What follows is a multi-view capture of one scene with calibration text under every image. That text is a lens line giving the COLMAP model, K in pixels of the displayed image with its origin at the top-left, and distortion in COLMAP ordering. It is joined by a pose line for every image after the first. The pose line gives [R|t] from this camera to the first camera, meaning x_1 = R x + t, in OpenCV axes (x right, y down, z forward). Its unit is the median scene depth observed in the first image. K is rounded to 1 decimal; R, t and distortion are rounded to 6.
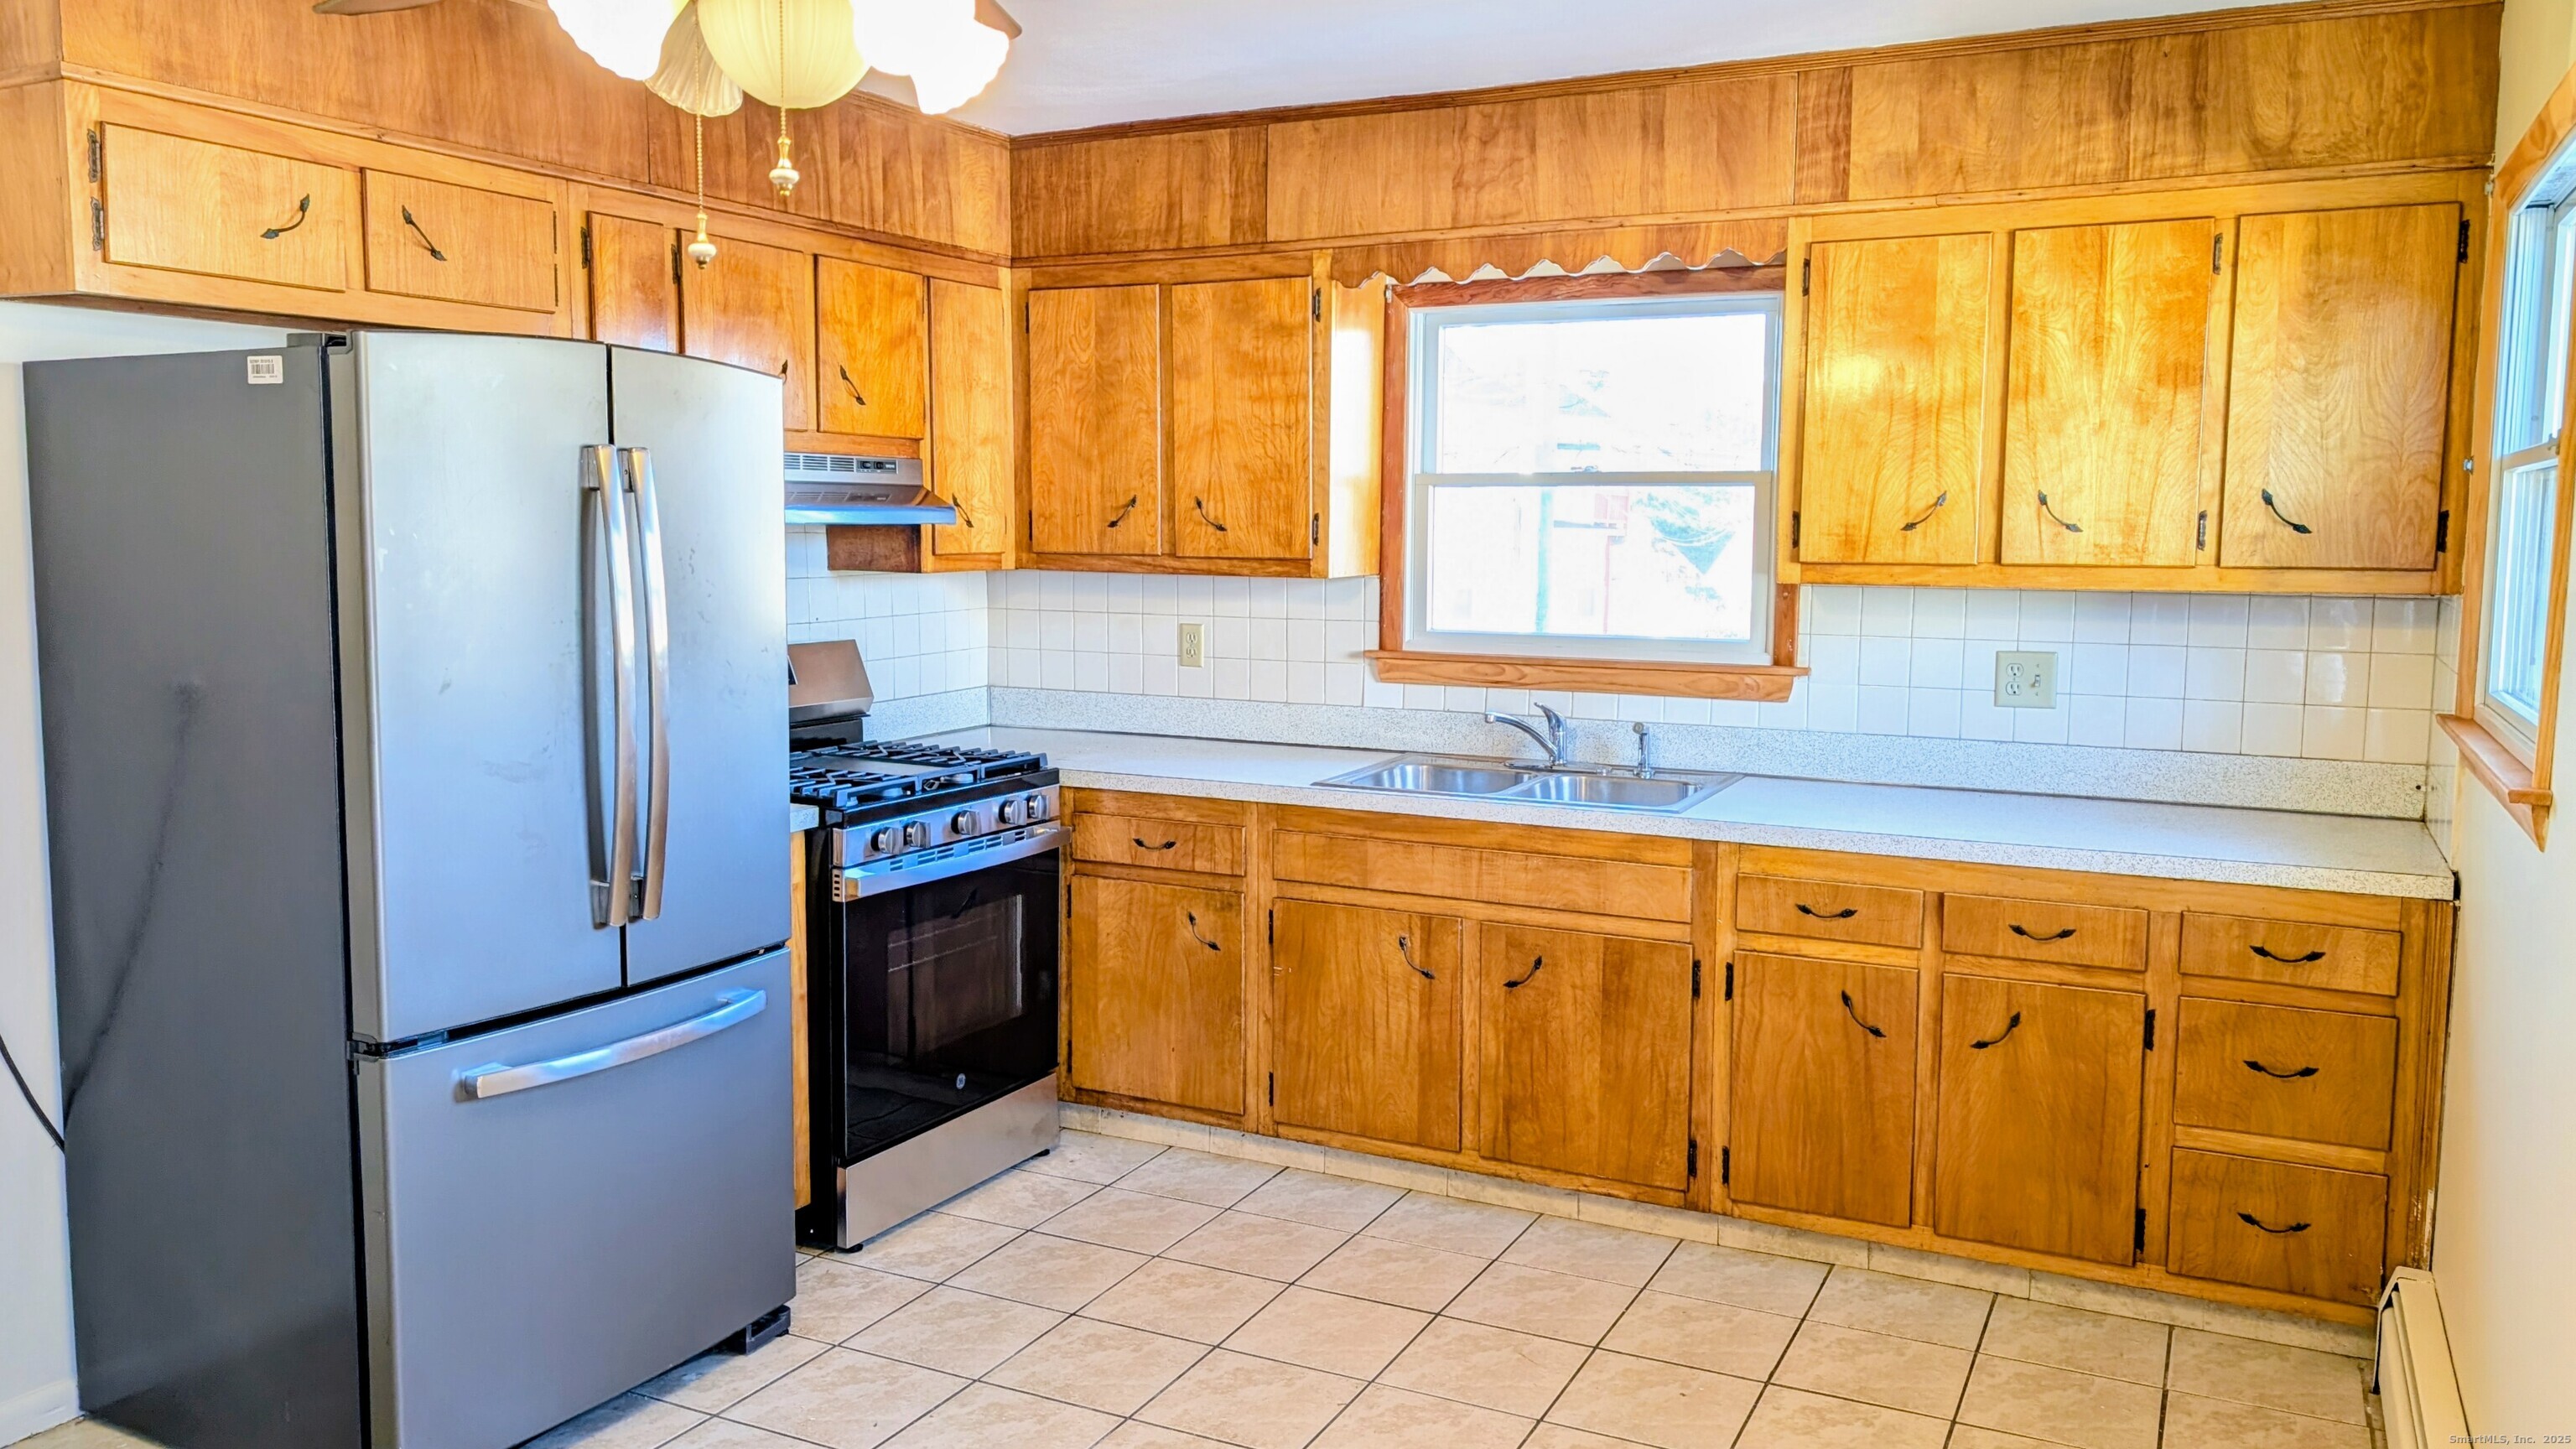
lens RADIAL K [[1930.9, 0, 1271.4], [0, 1930.9, 712.9], [0, 0, 1]] dist [0.037739, -0.038436]
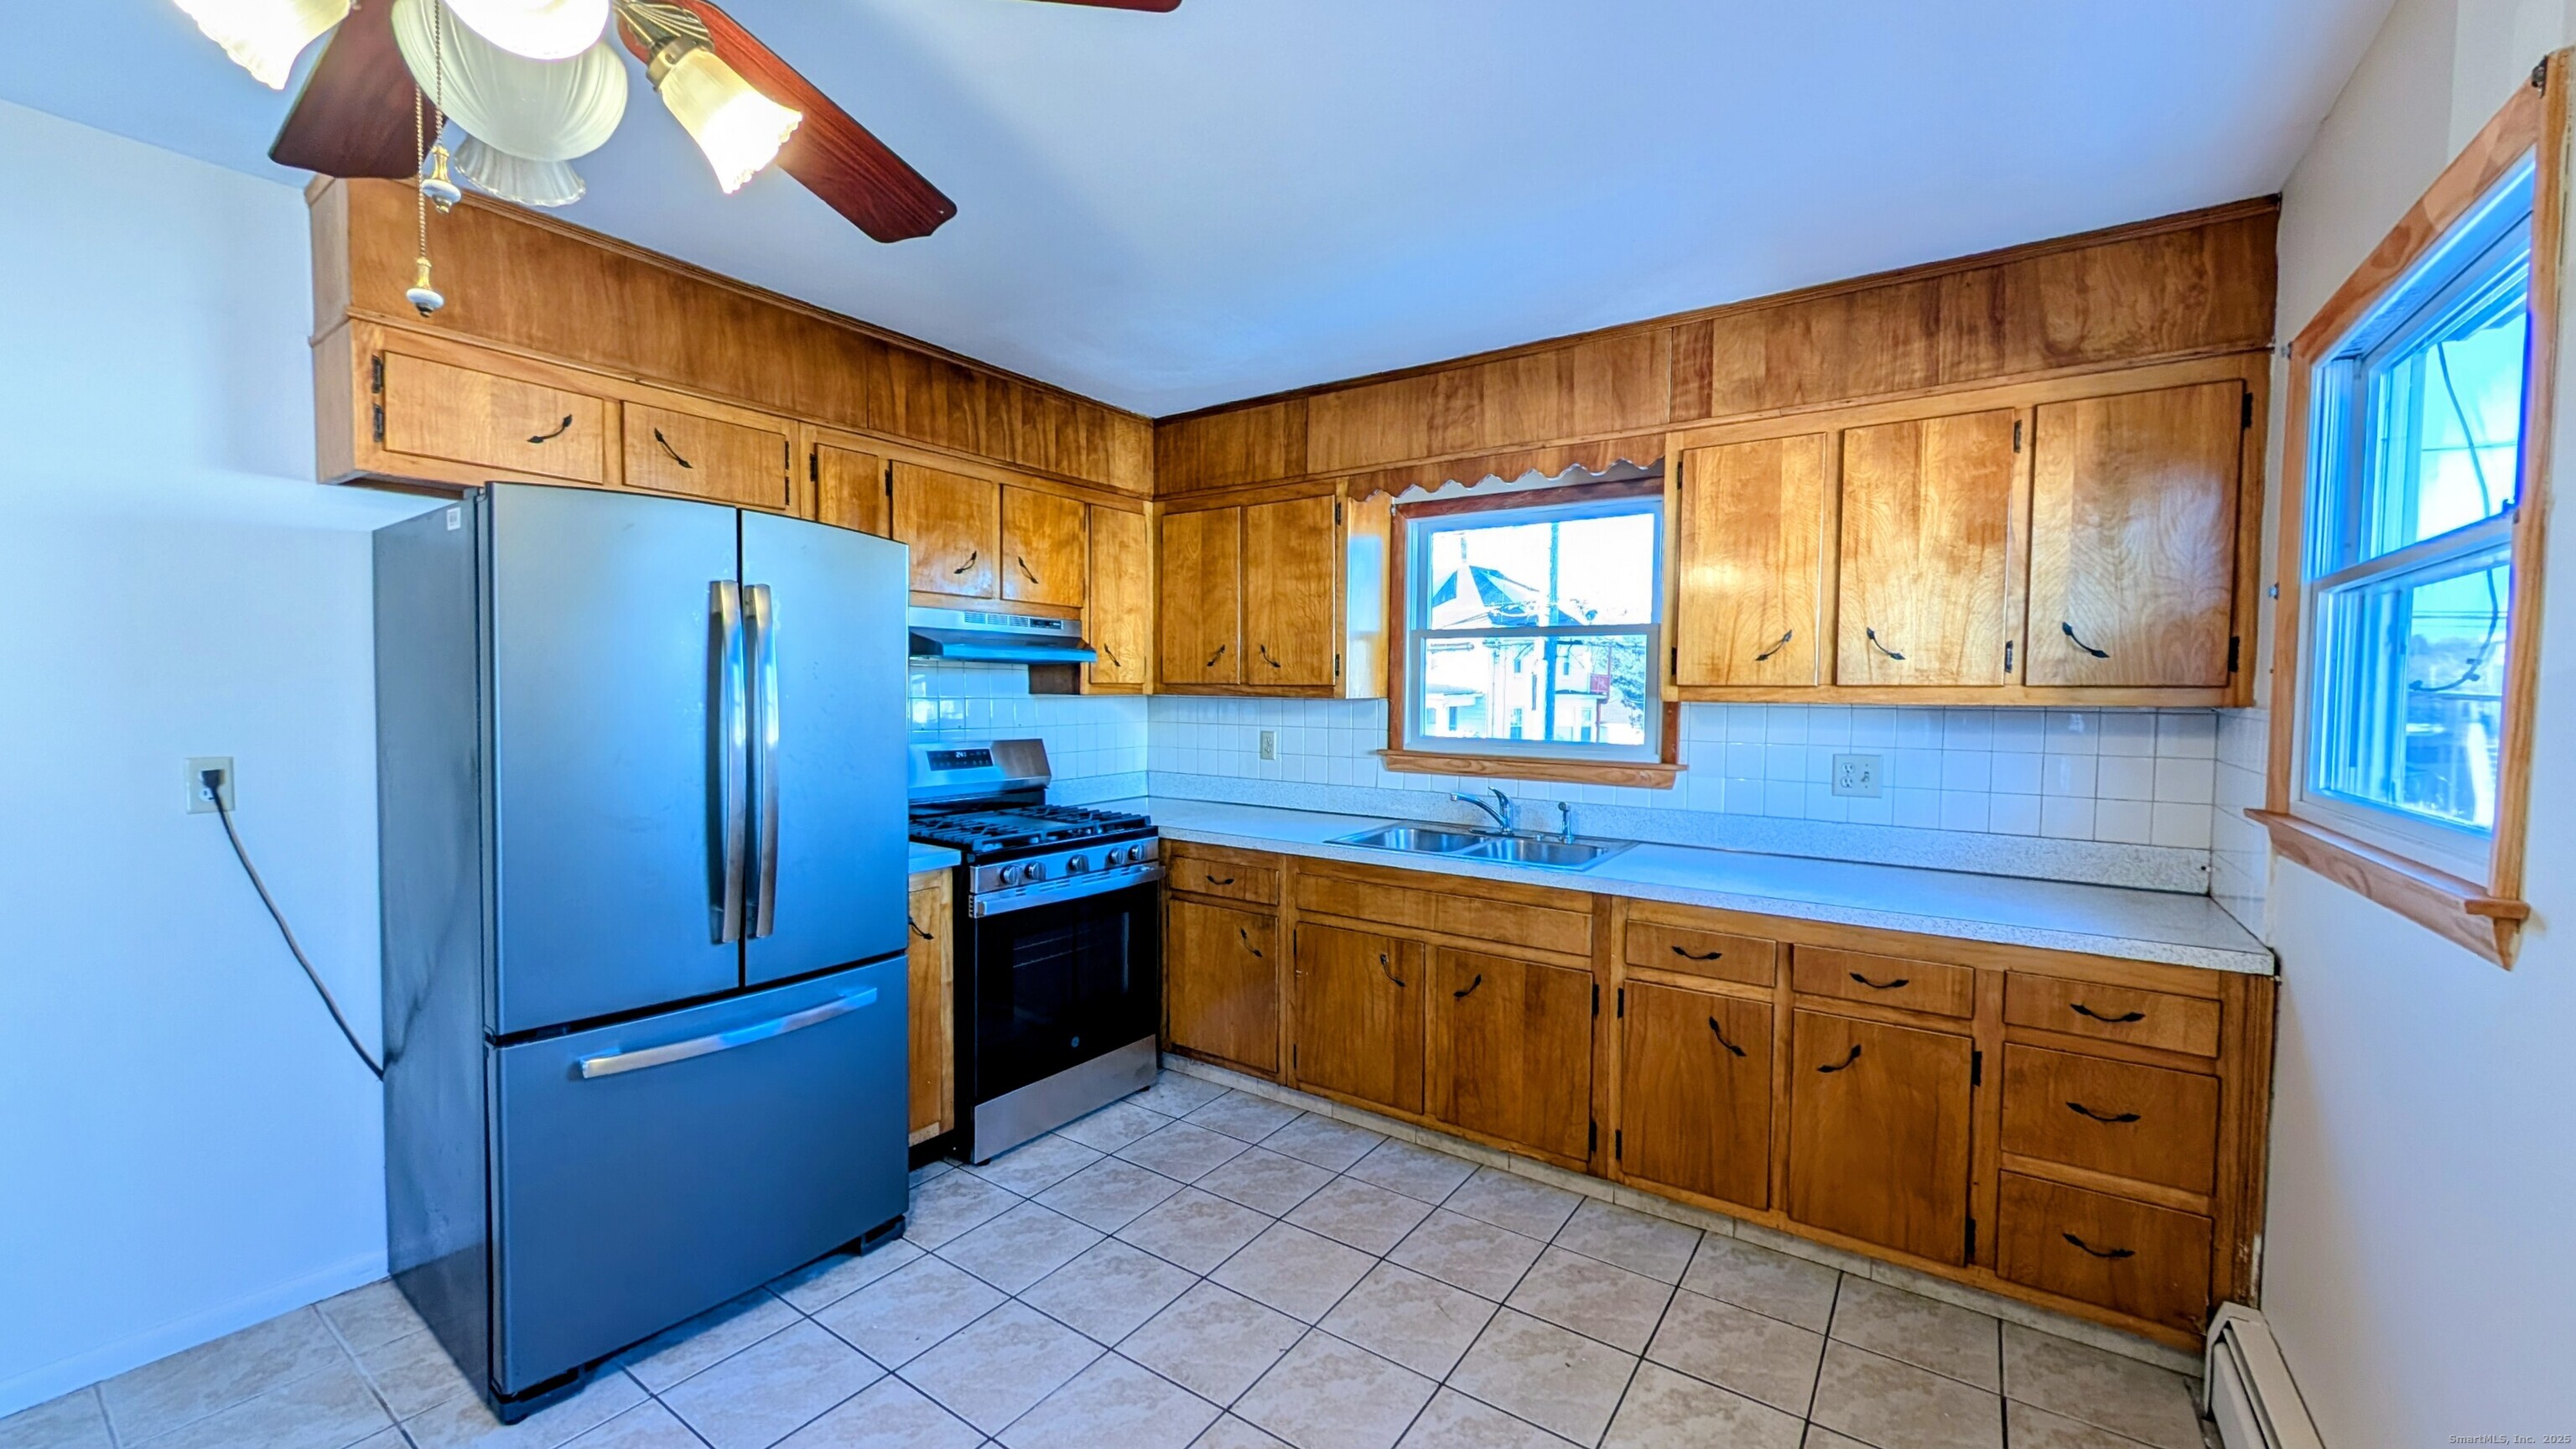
lens RADIAL K [[998.0, 0, 1282.2], [0, 998.0, 730.7], [0, 0, 1]] dist [0.001668, -0.000101]
pose [[0.990266, 0.009186, -0.138887, 0.101686], [-0.017694, 0.998033, -0.060150, 0.000199], [0.138061, 0.062022, 0.988480, 0.290689]]
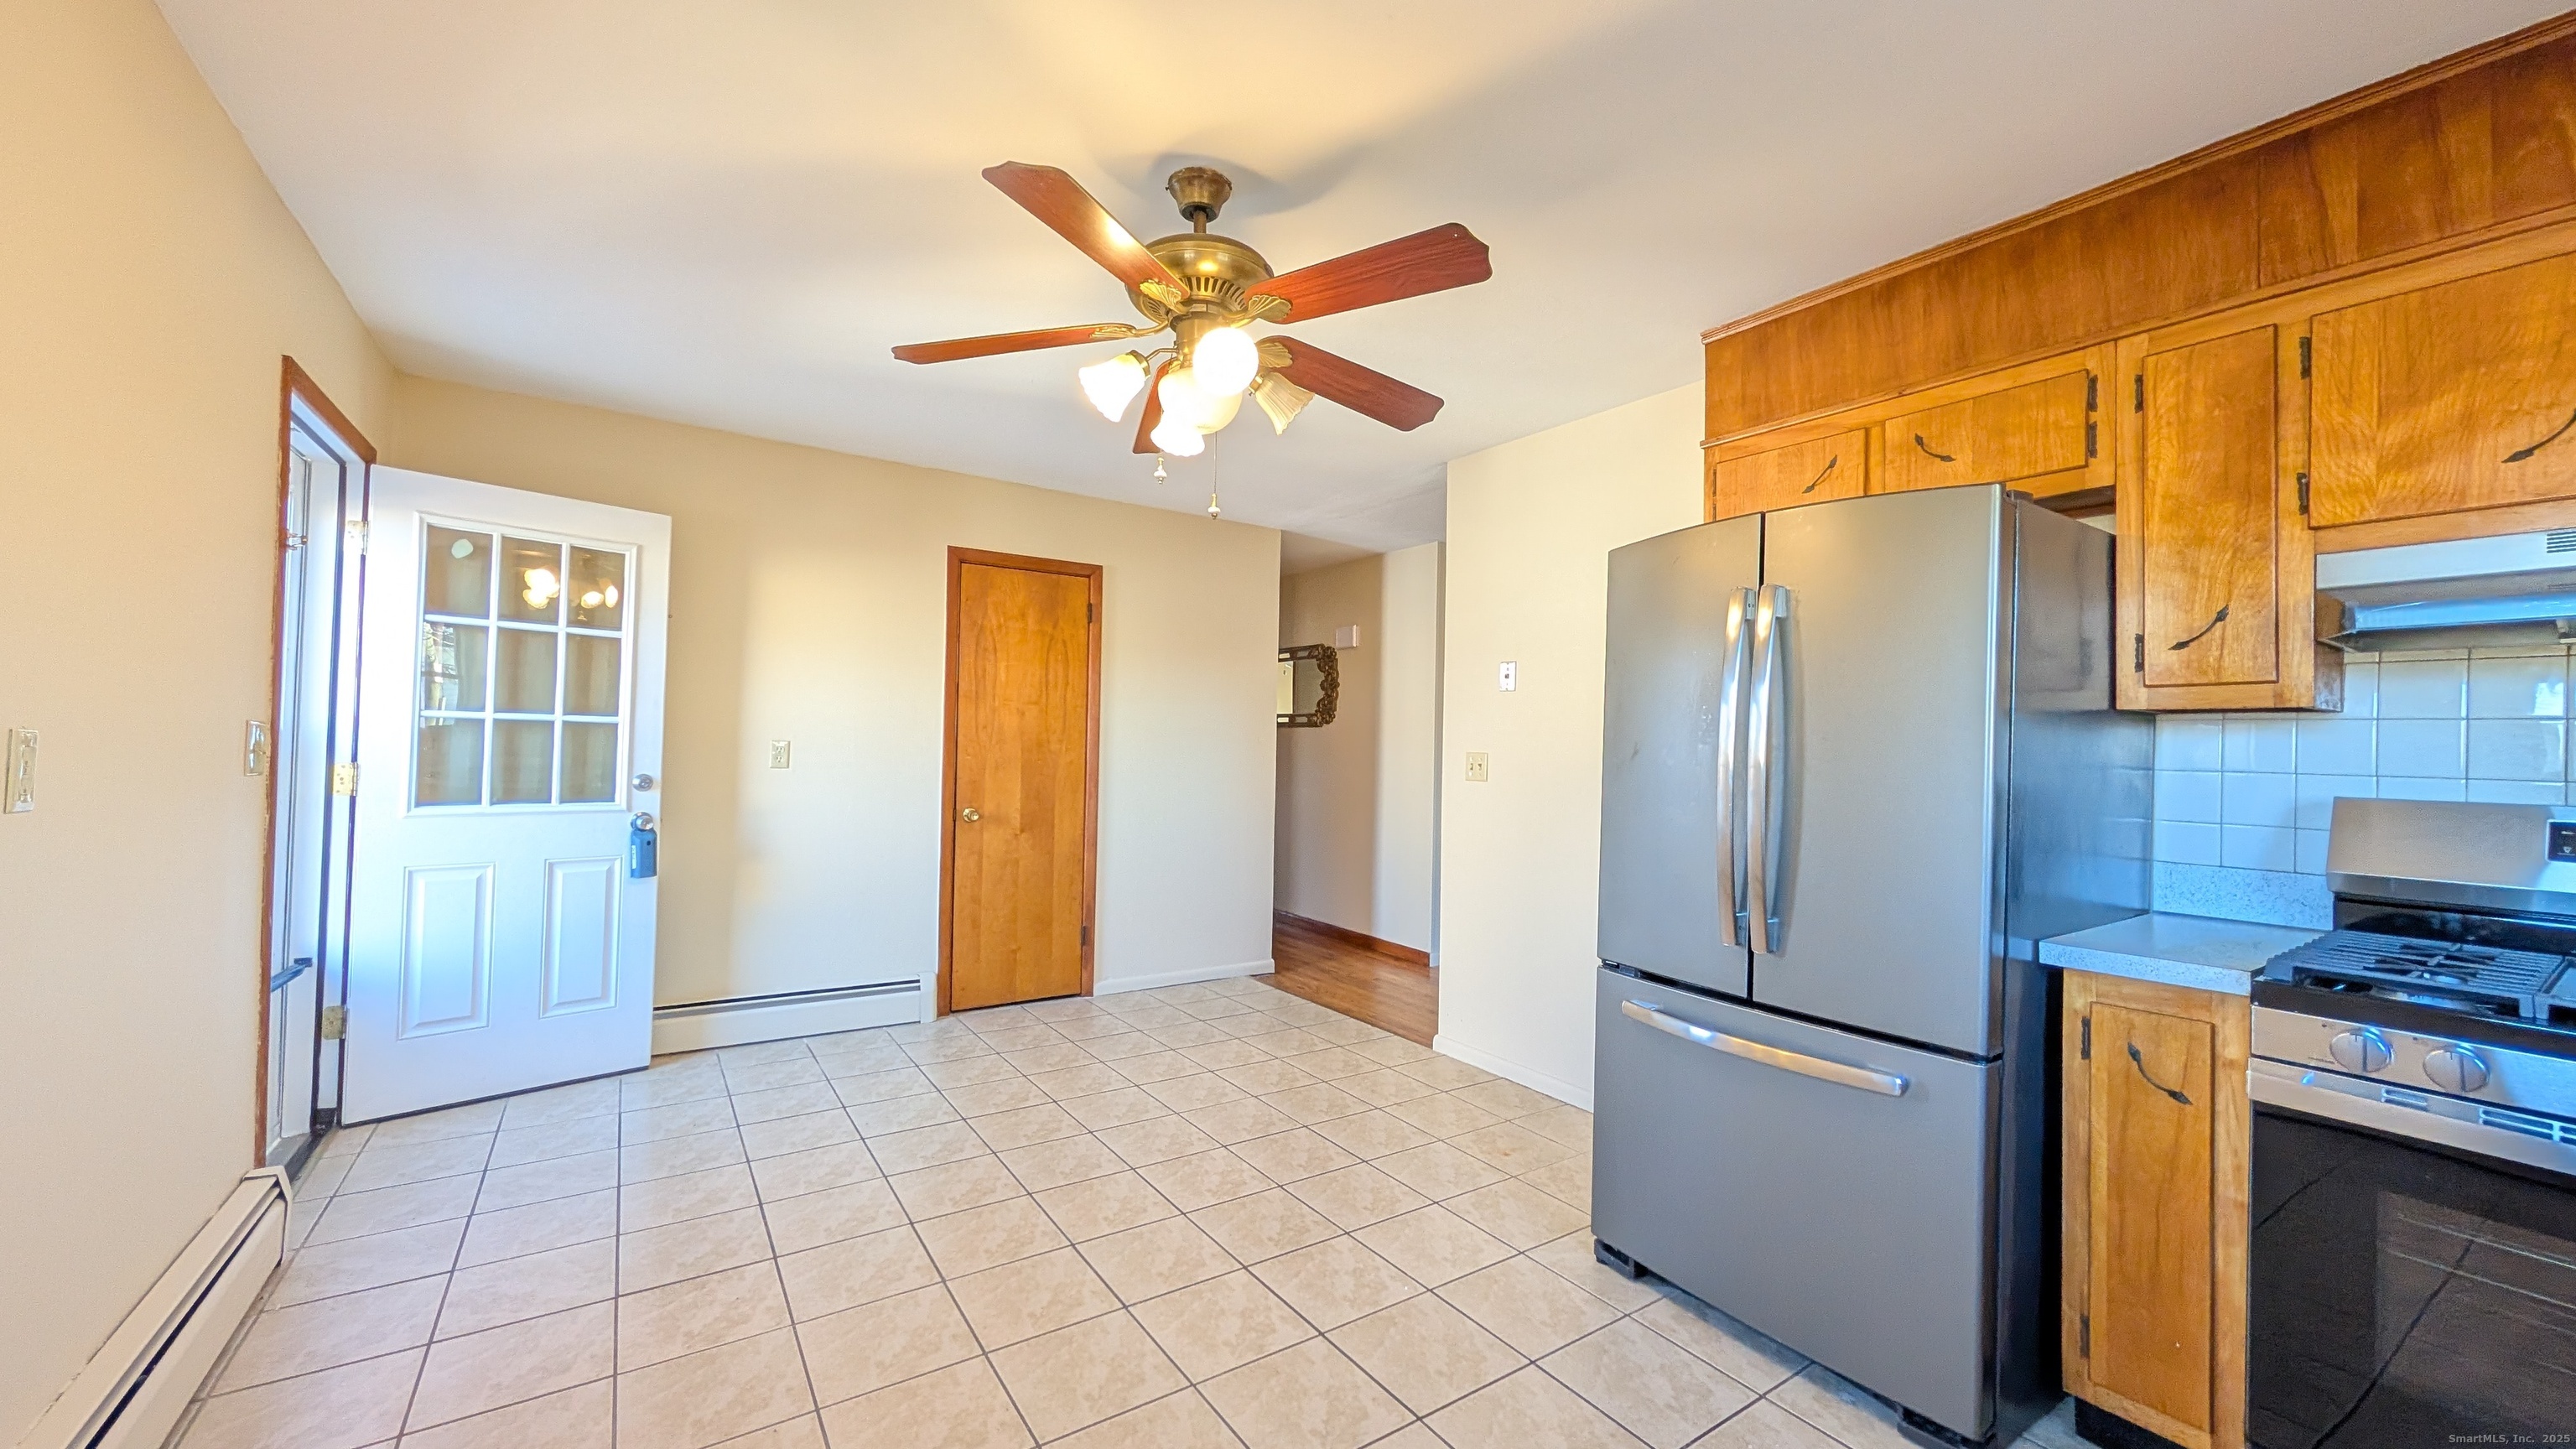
lens RADIAL K [[969.0, 0, 1286.6], [0, 969.0, 730.7], [0, 0, 1]] dist [0.000090, 0.000306]
pose [[-0.483143, -0.030708, -0.875003, 0.310354], [-0.114713, 0.992990, 0.028491, -0.016254], [0.867994, 0.114139, -0.483279, 0.818846]]
